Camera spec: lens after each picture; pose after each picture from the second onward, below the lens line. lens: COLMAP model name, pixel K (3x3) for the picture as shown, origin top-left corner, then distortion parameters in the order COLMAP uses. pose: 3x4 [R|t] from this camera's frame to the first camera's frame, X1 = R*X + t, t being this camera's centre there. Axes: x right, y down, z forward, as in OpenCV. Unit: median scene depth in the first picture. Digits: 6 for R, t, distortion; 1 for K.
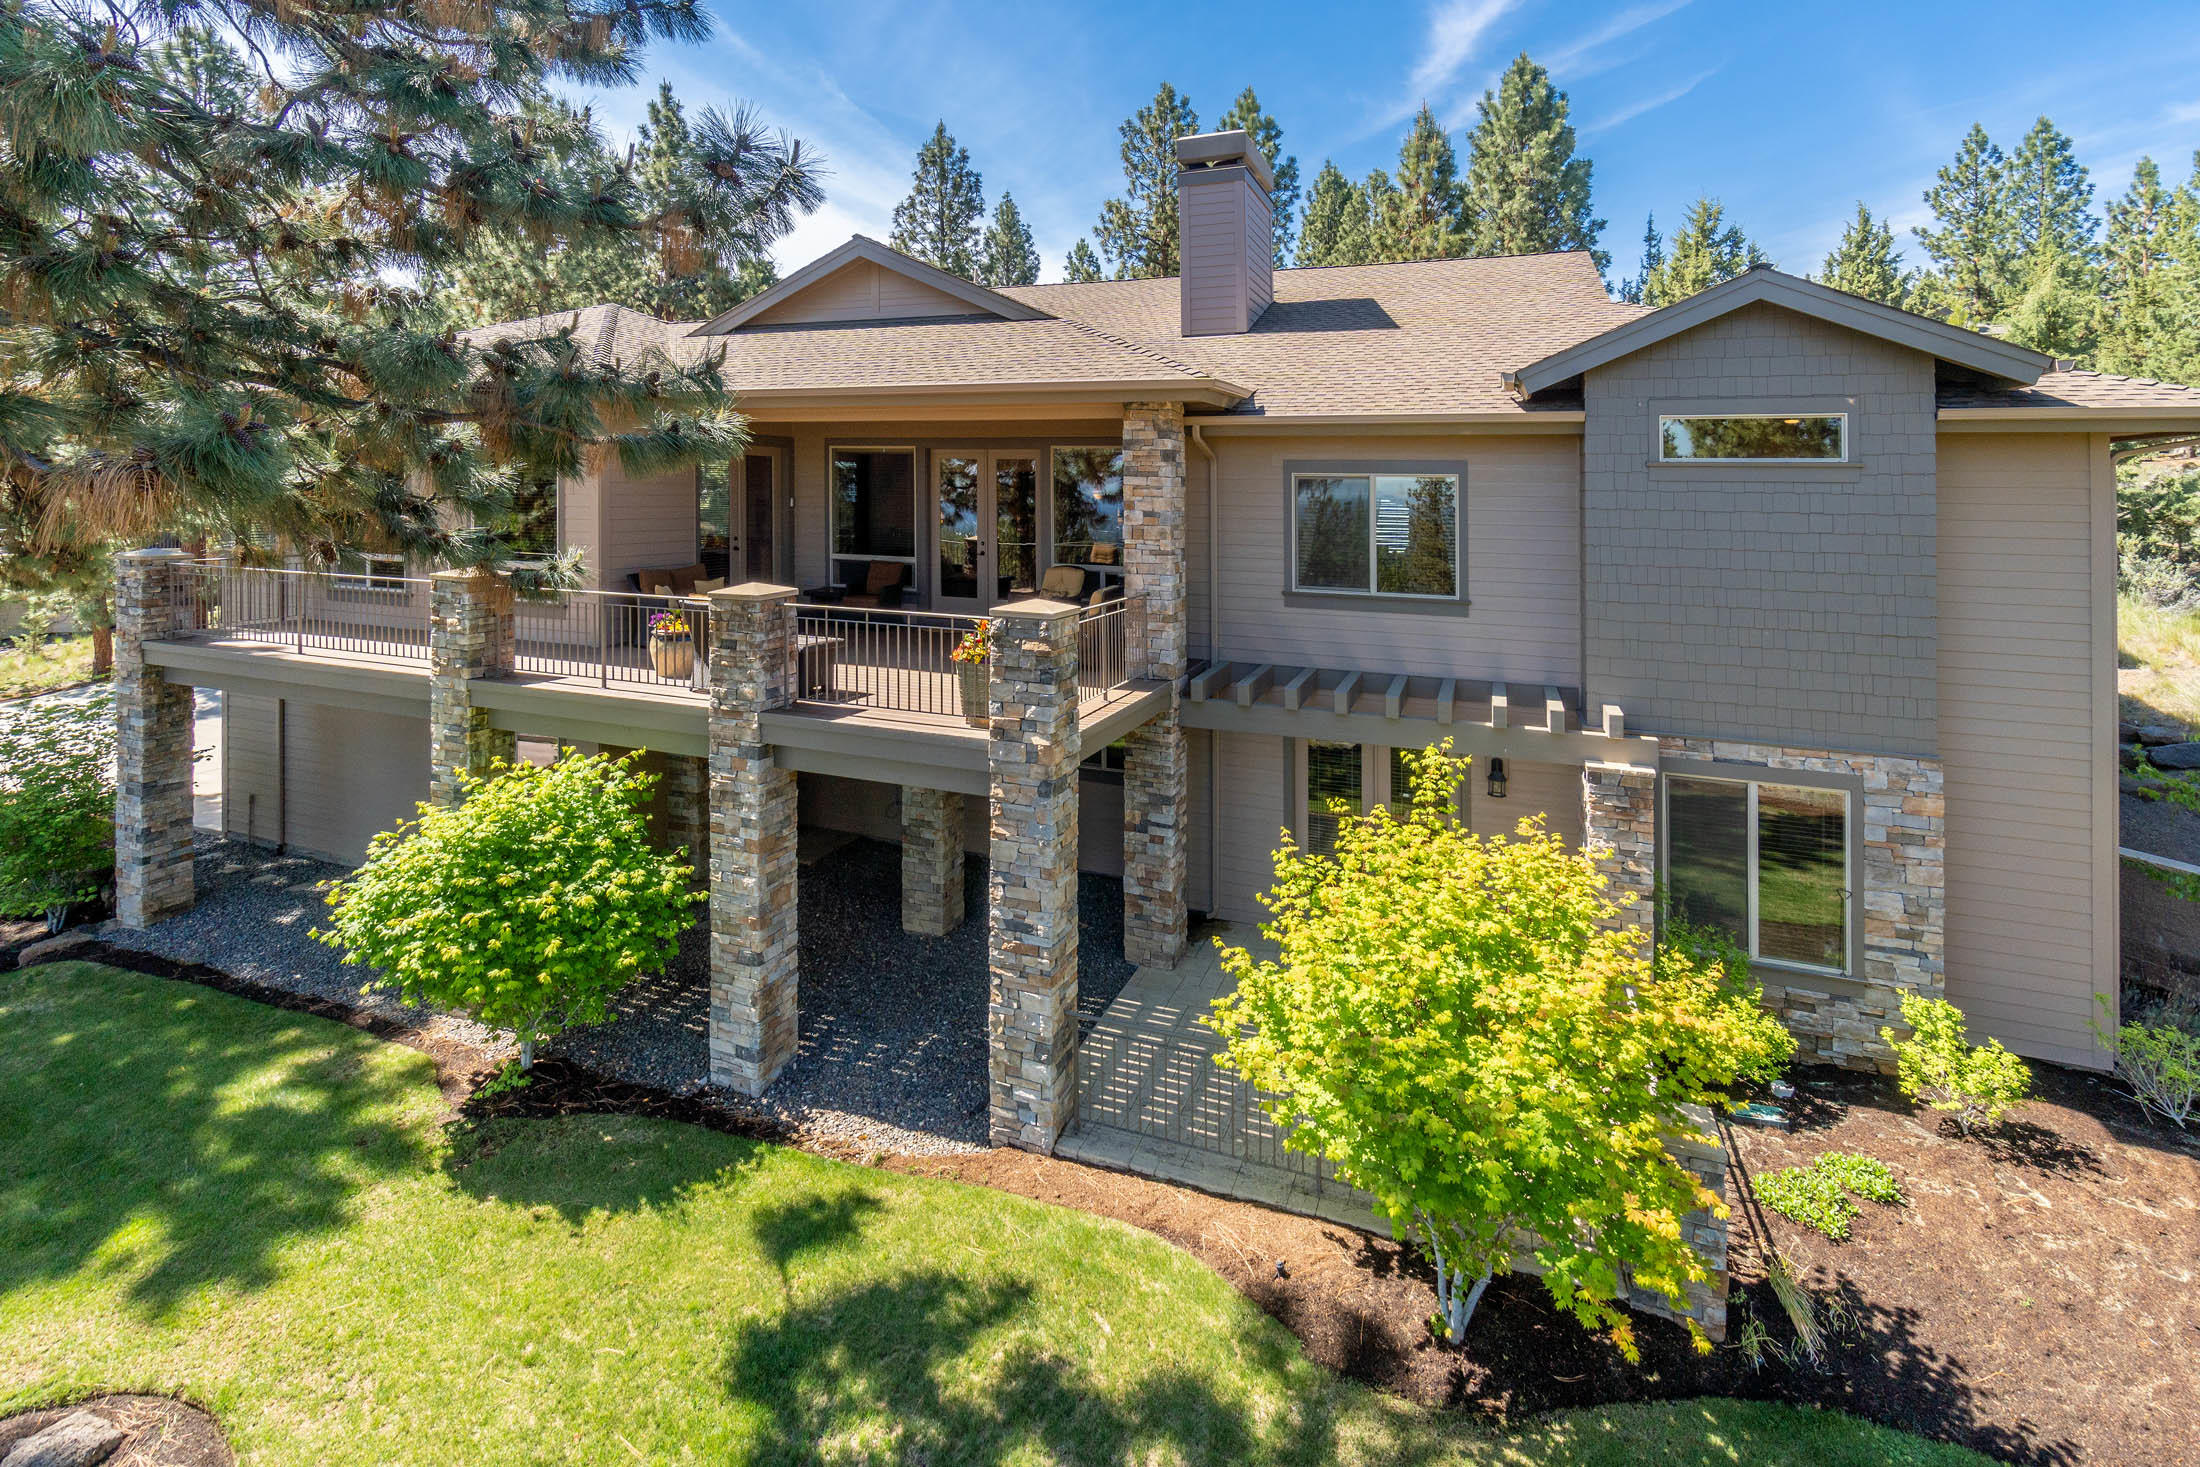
lens RADIAL K [[998.7, 0, 1110.2], [0, 998.7, 692.9], [0, 0, 1]] dist [0.001401, 0.000052]
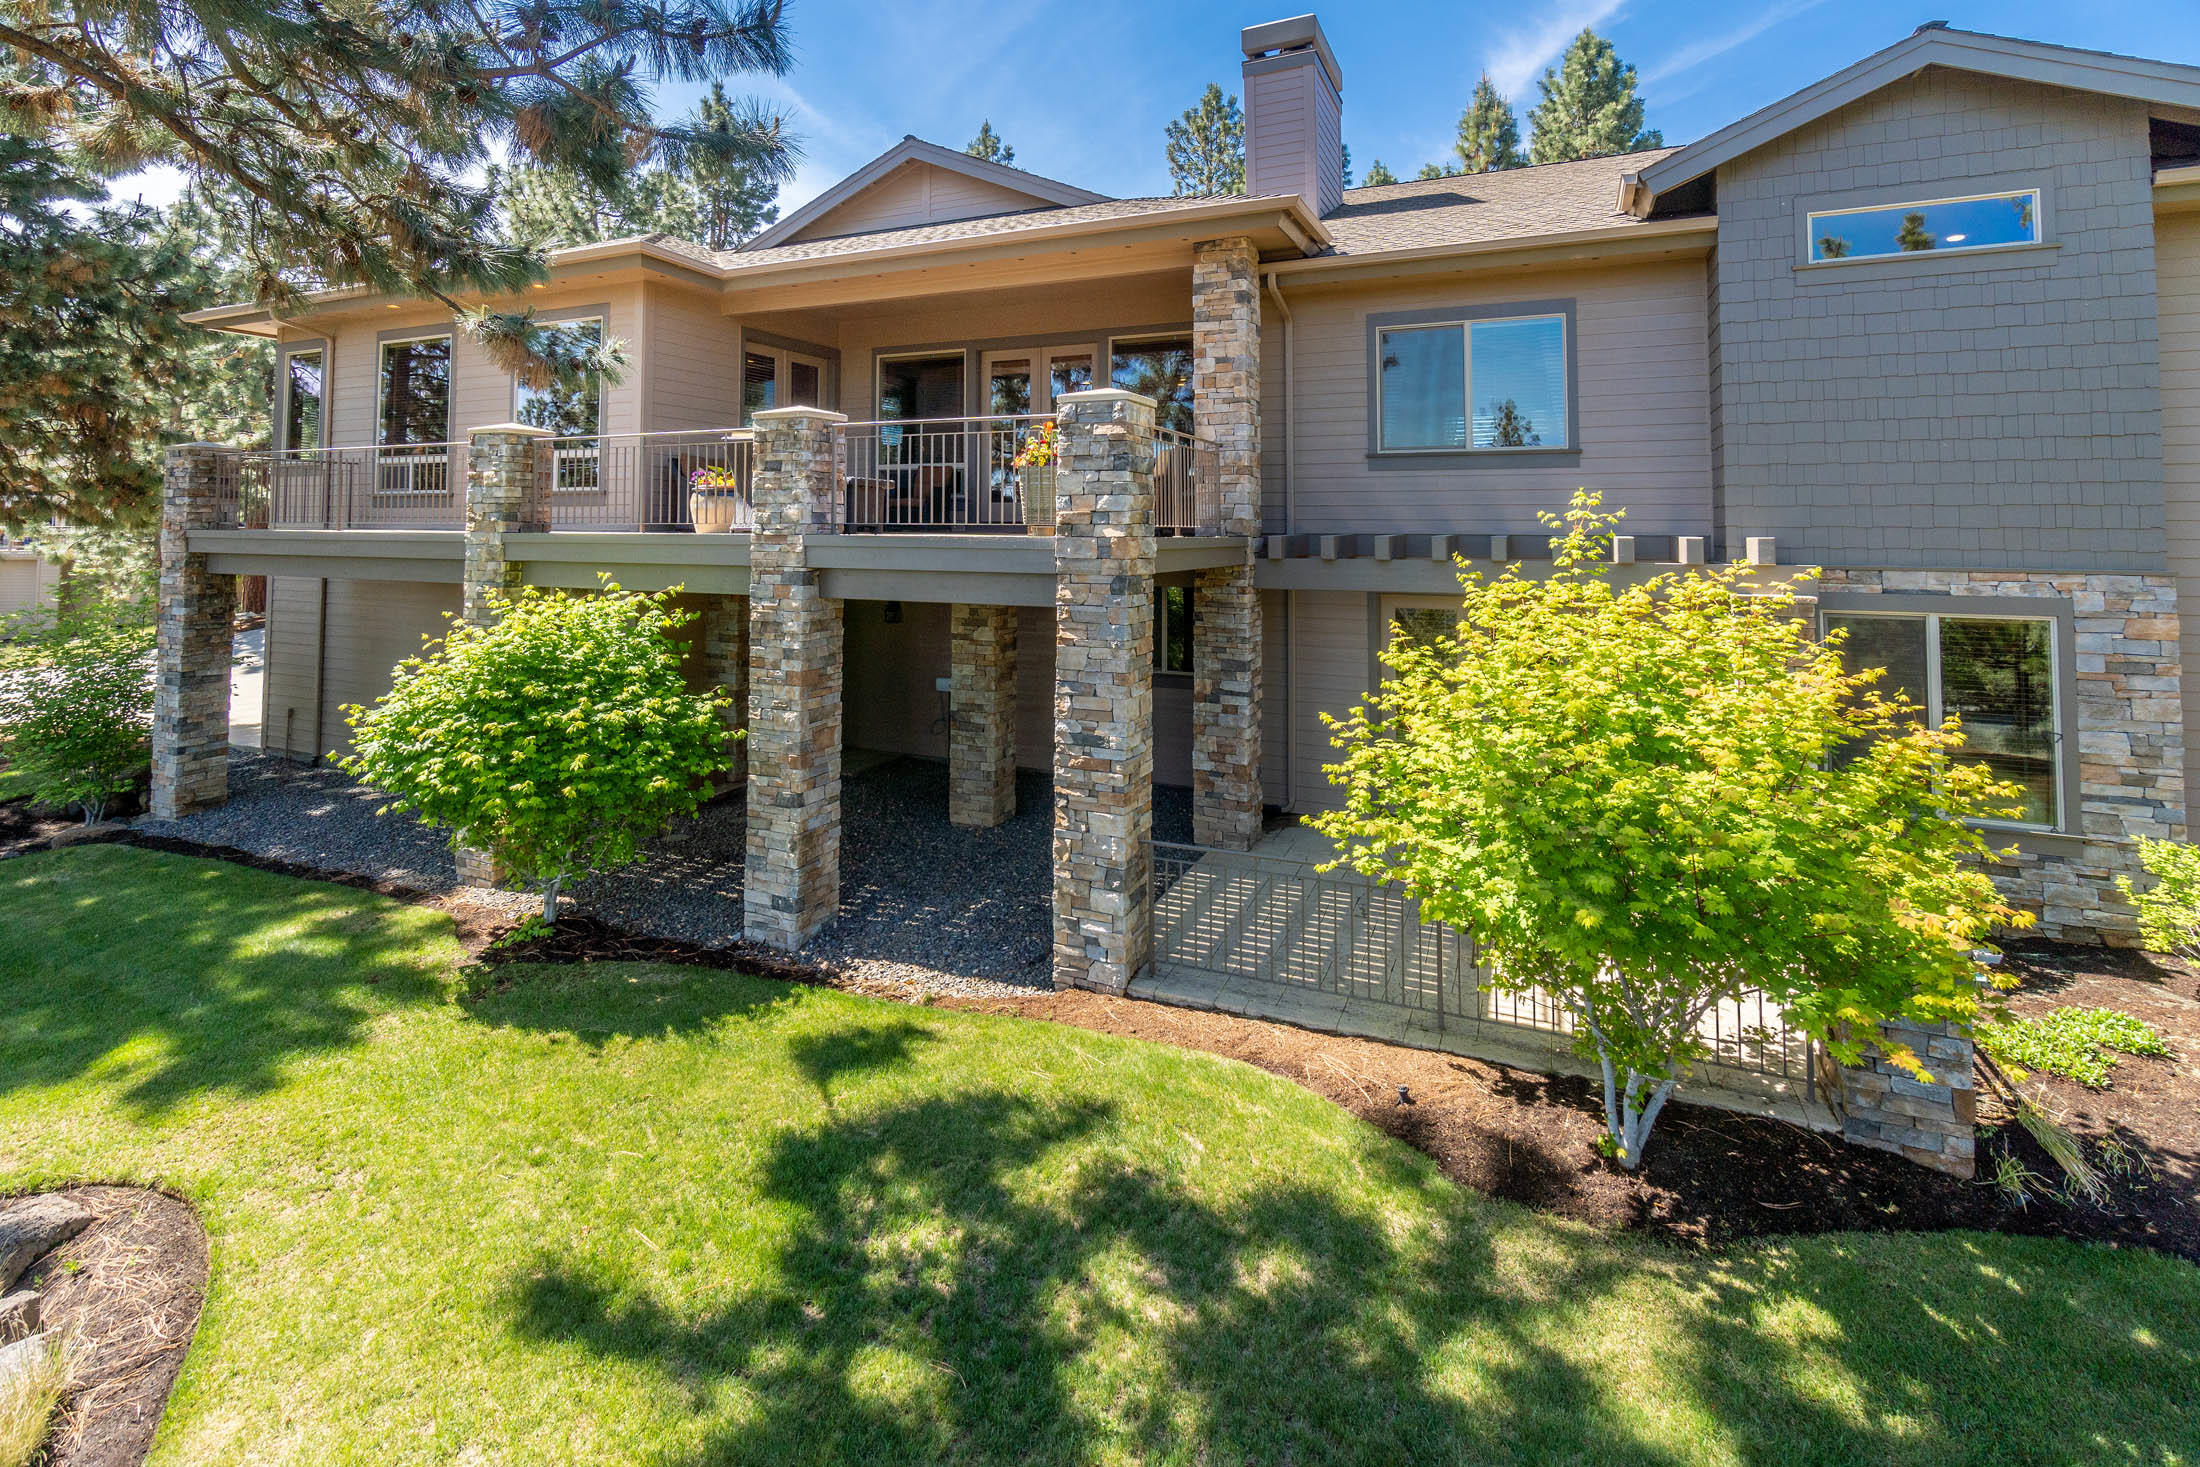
lens RADIAL K [[998.7, 0, 1081.9], [0, 998.7, 728.5], [0, 0, 1]] dist [0.001401, 0.000052]
pose [[0.998307, 0.006467, -0.057809, -0.043342], [-0.008583, 0.999299, -0.036436, 0.242514], [0.057533, 0.036870, 0.997663, 0.107469]]
